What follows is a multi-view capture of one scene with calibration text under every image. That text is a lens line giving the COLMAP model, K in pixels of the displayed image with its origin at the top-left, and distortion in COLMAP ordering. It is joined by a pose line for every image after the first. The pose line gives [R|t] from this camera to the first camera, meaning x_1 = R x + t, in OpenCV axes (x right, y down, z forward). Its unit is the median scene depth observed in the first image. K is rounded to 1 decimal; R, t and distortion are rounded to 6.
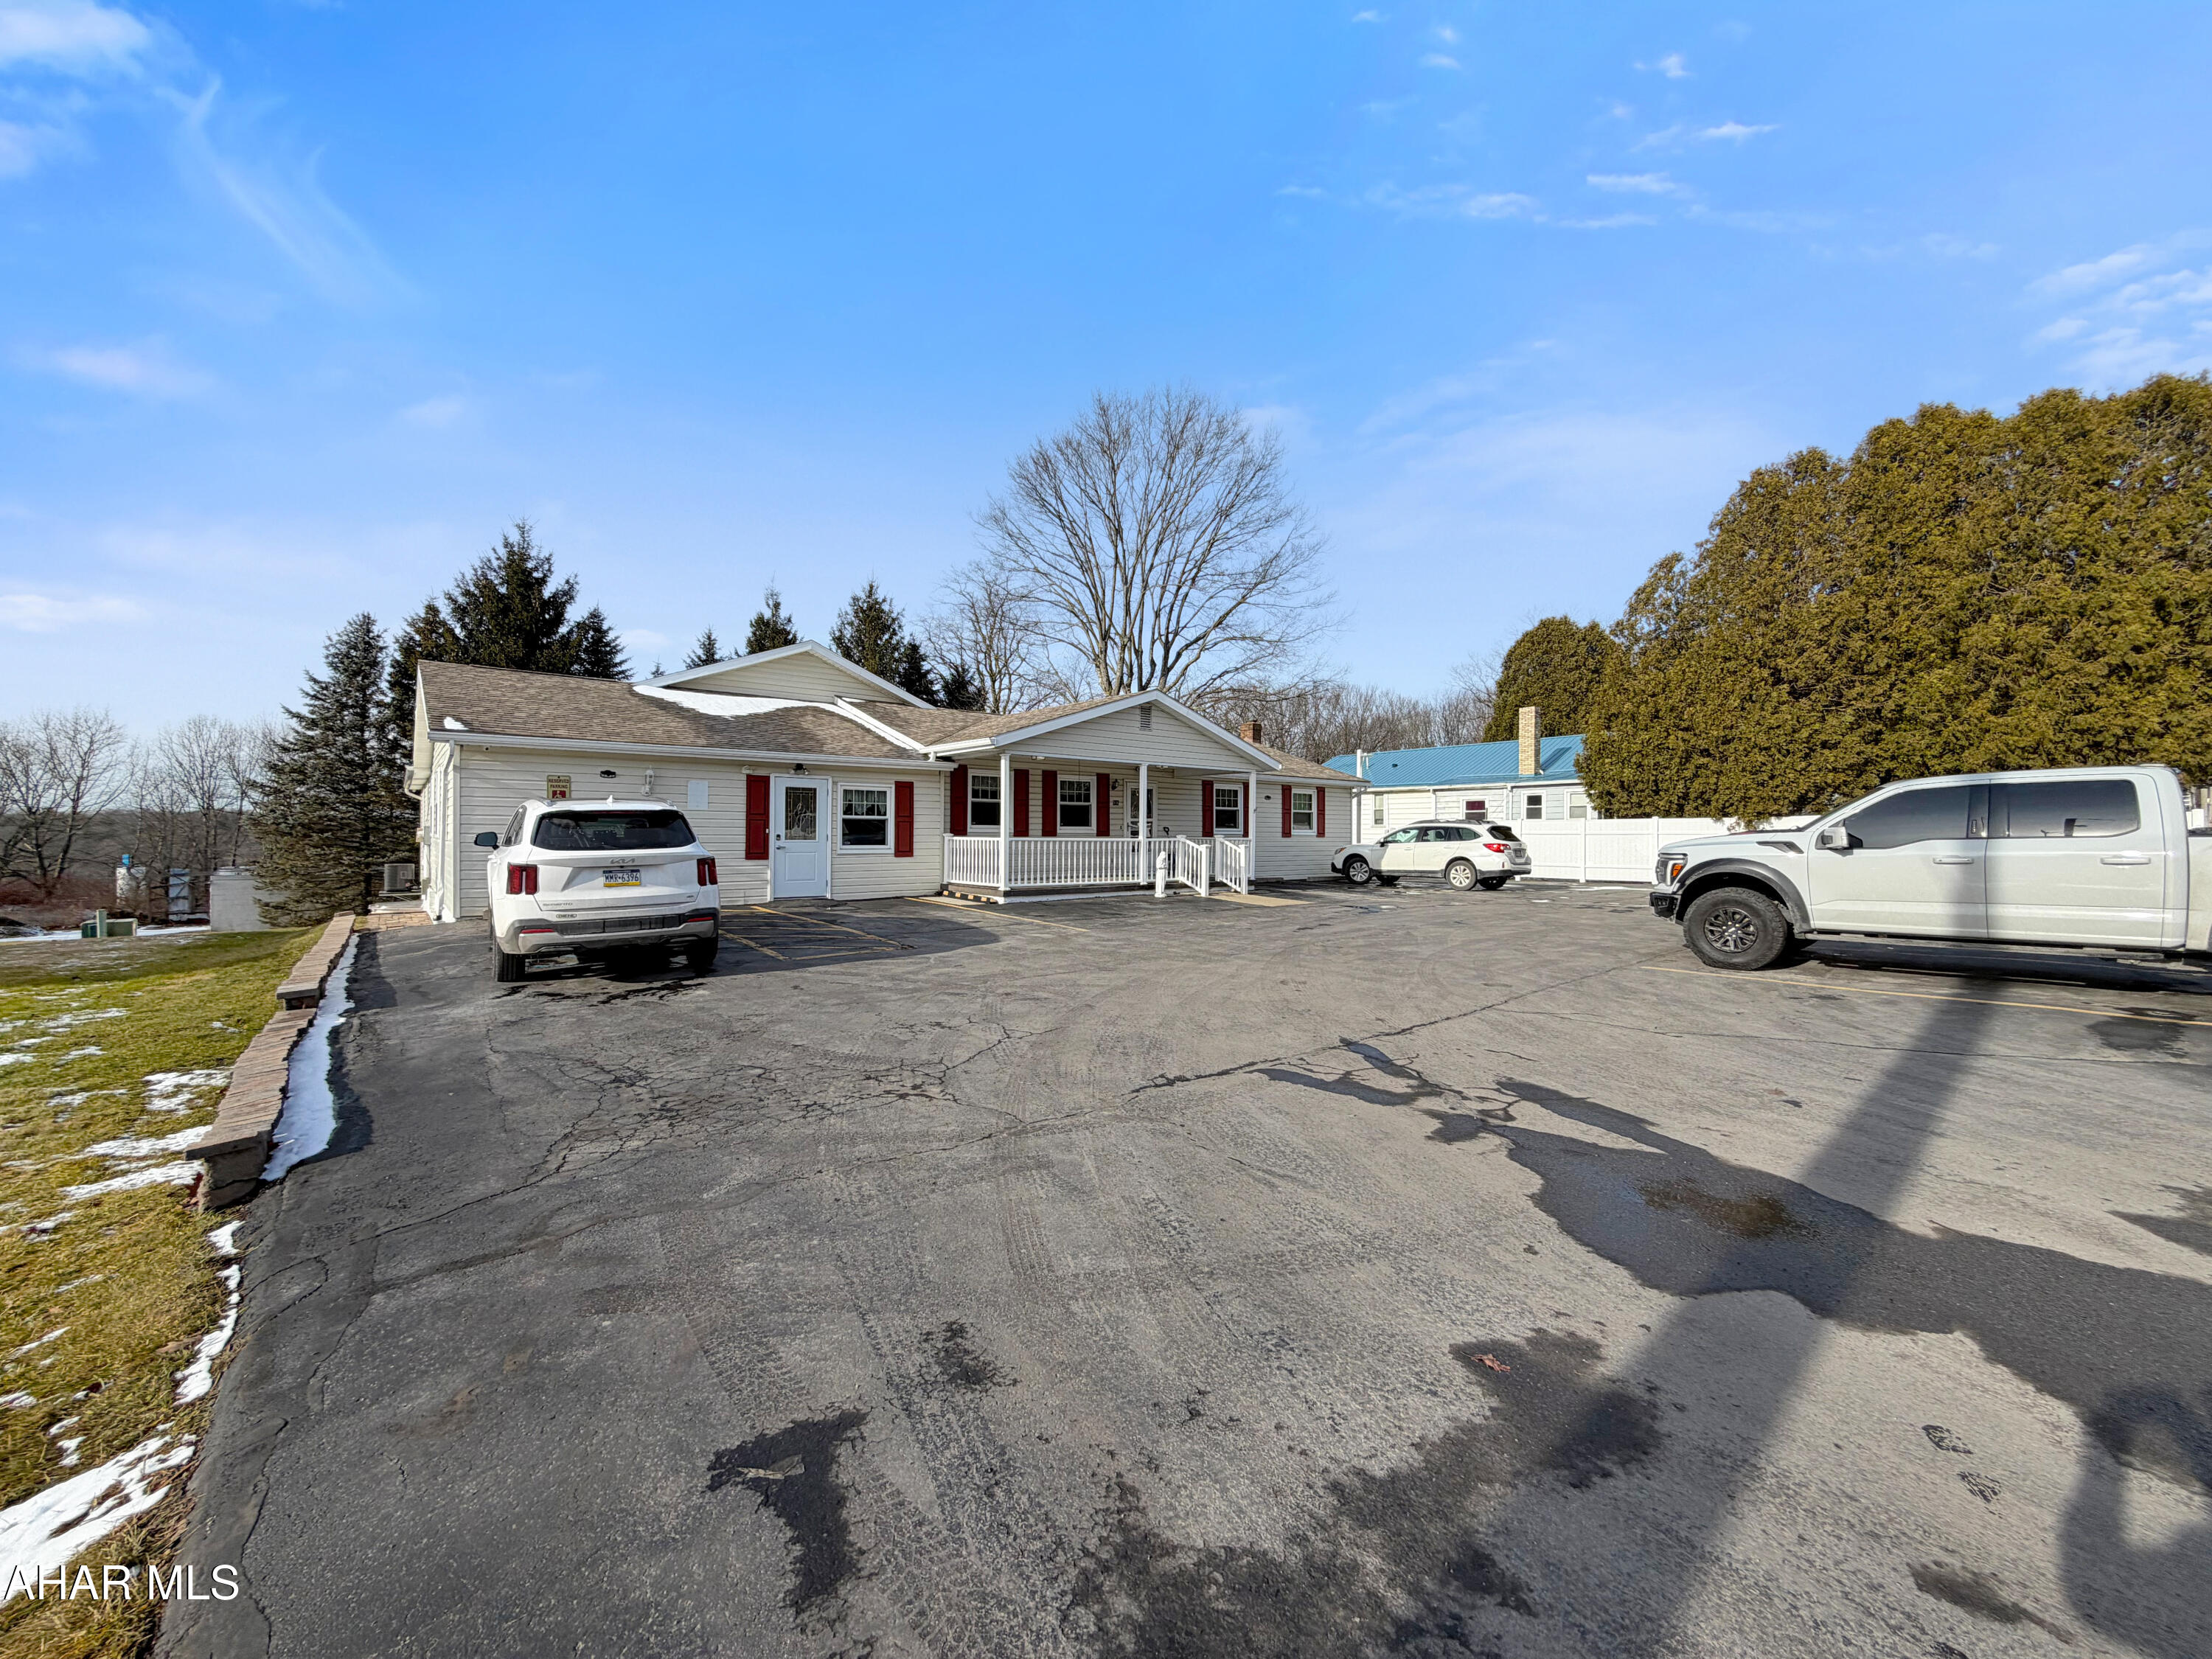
lens RADIAL K [[891.0, 0, 1106.0], [0, 891.0, 829.5], [0, 0, 1]] dist [-0.000374, -0.000006]
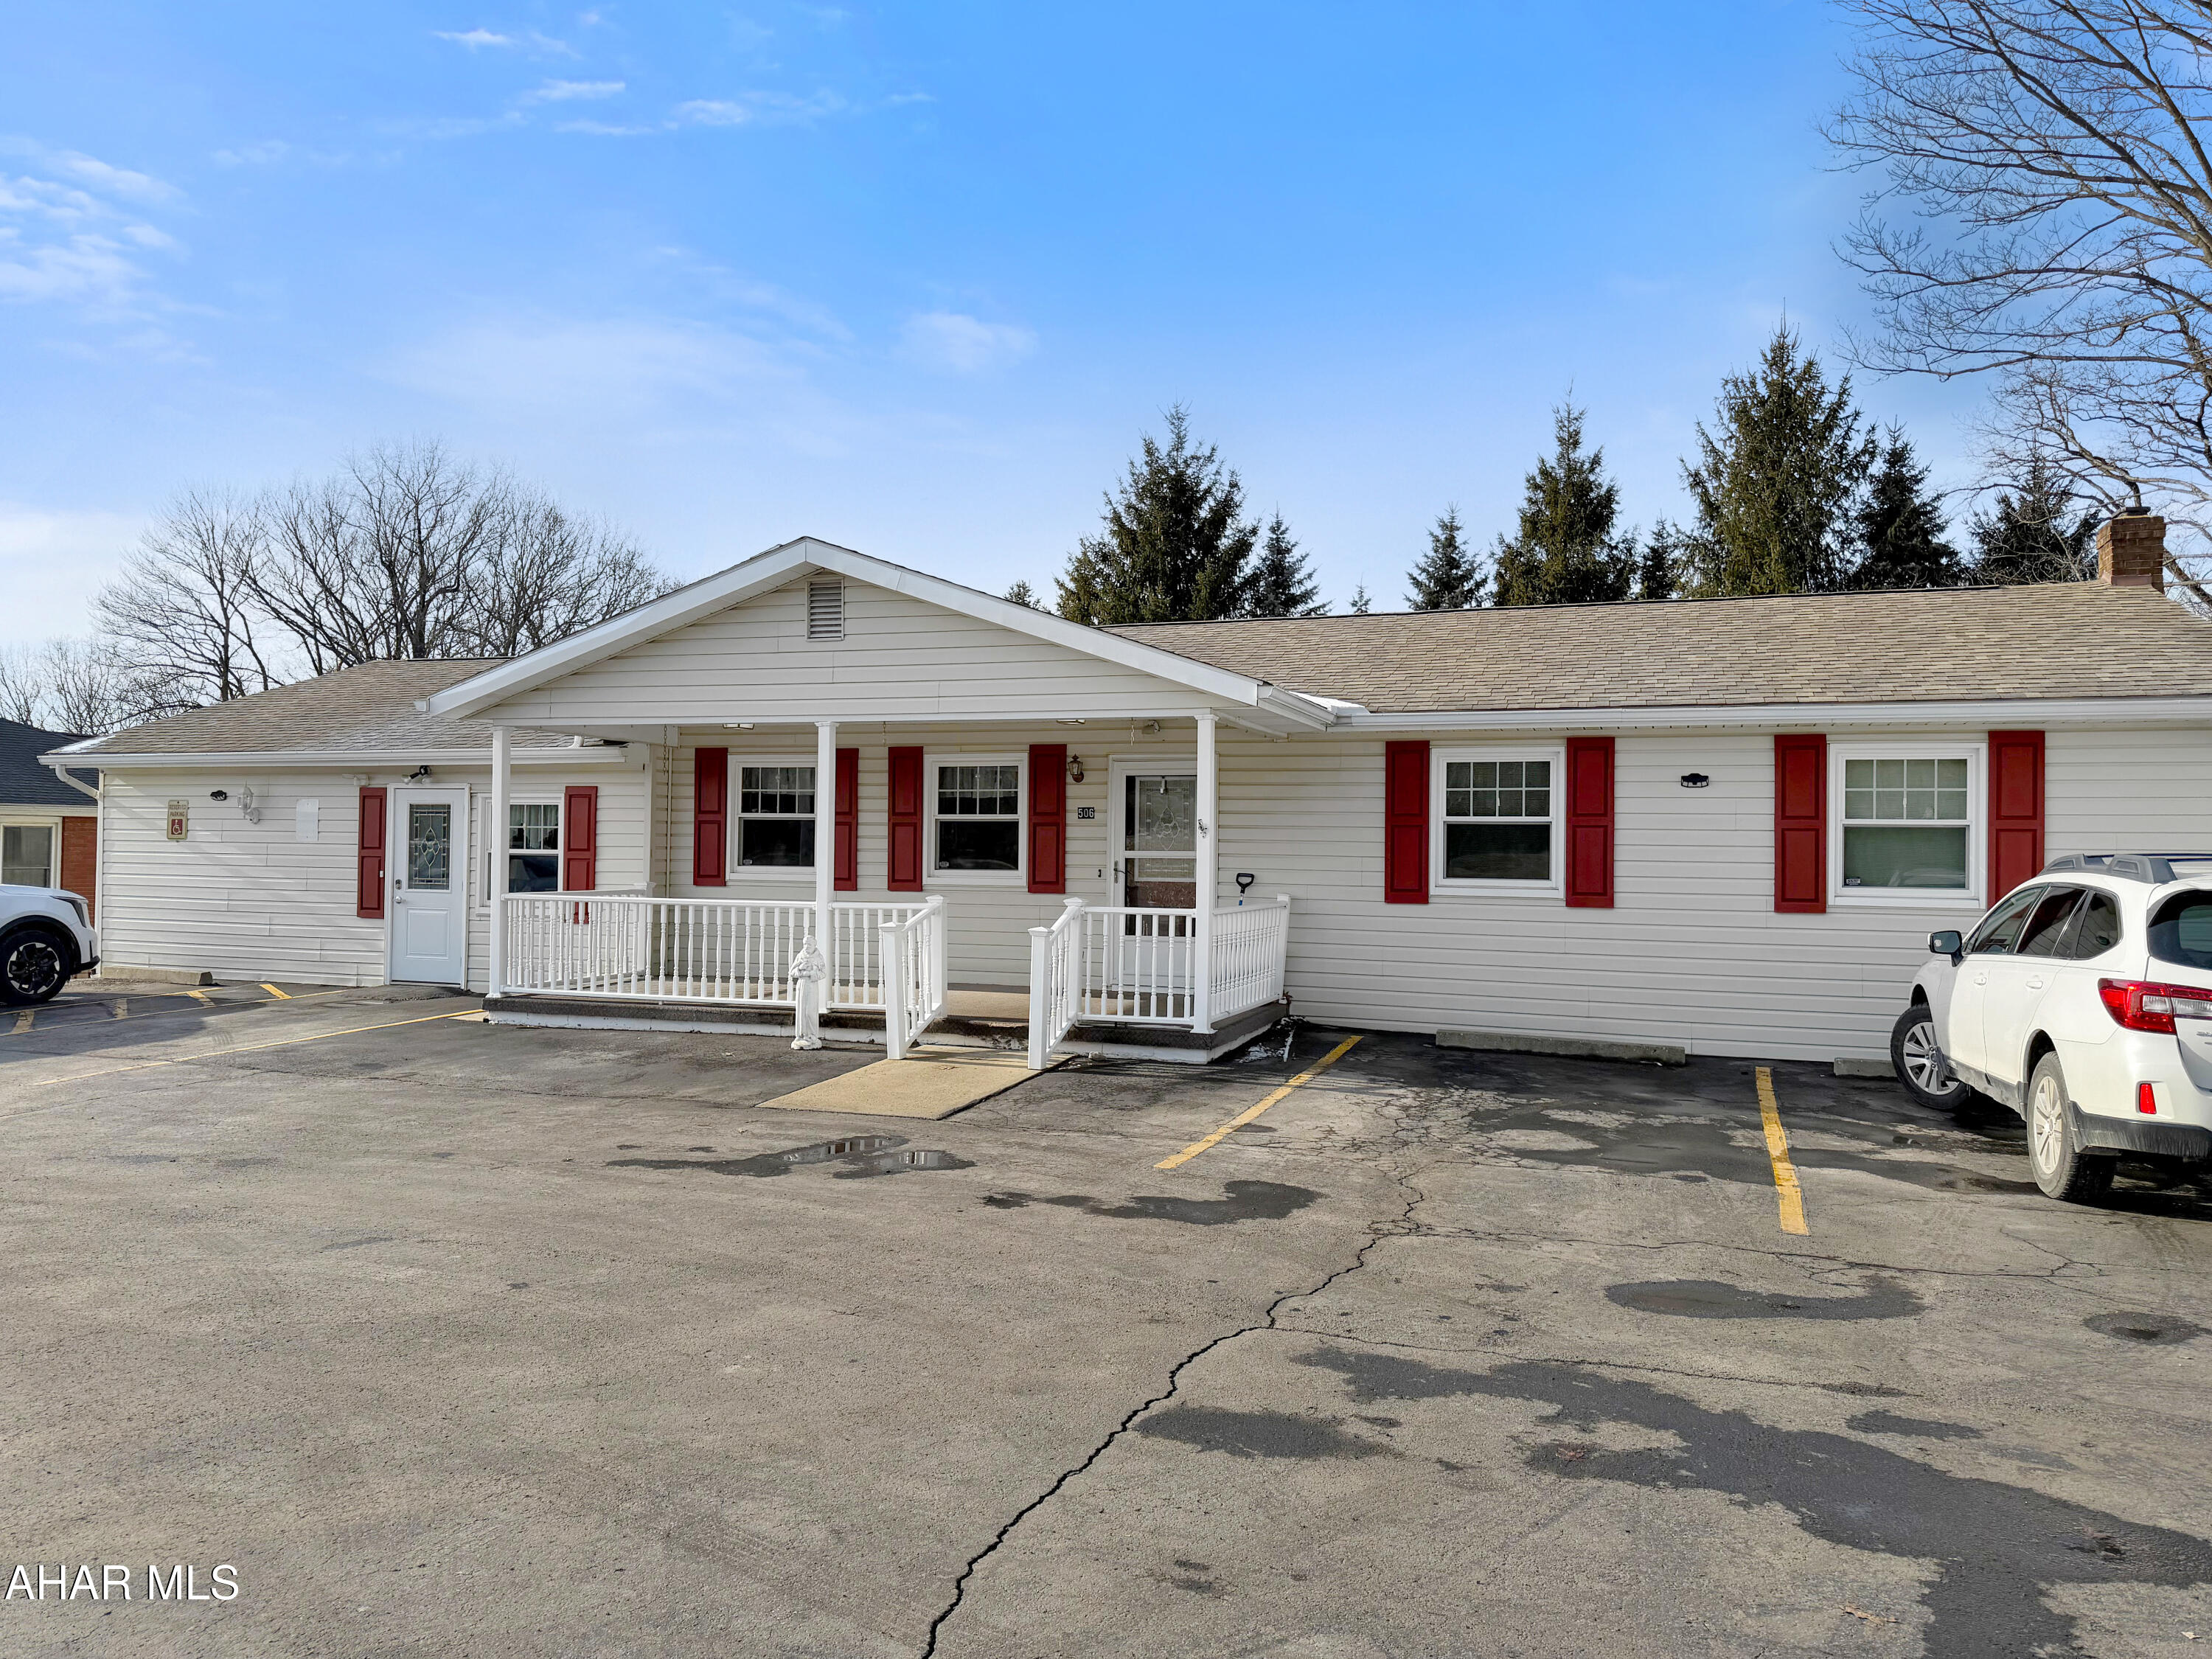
lens RADIAL K [[1646.8, 0, 1106.0], [0, 1646.8, 829.5], [0, 0, 1]] dist [0.004059, 0.000585]
pose [[0.495145, -0.017214, -0.868640, 0.706757], [-0.008058, 0.999670, -0.024404, -0.004391], [0.868773, 0.019083, 0.494842, 0.677558]]
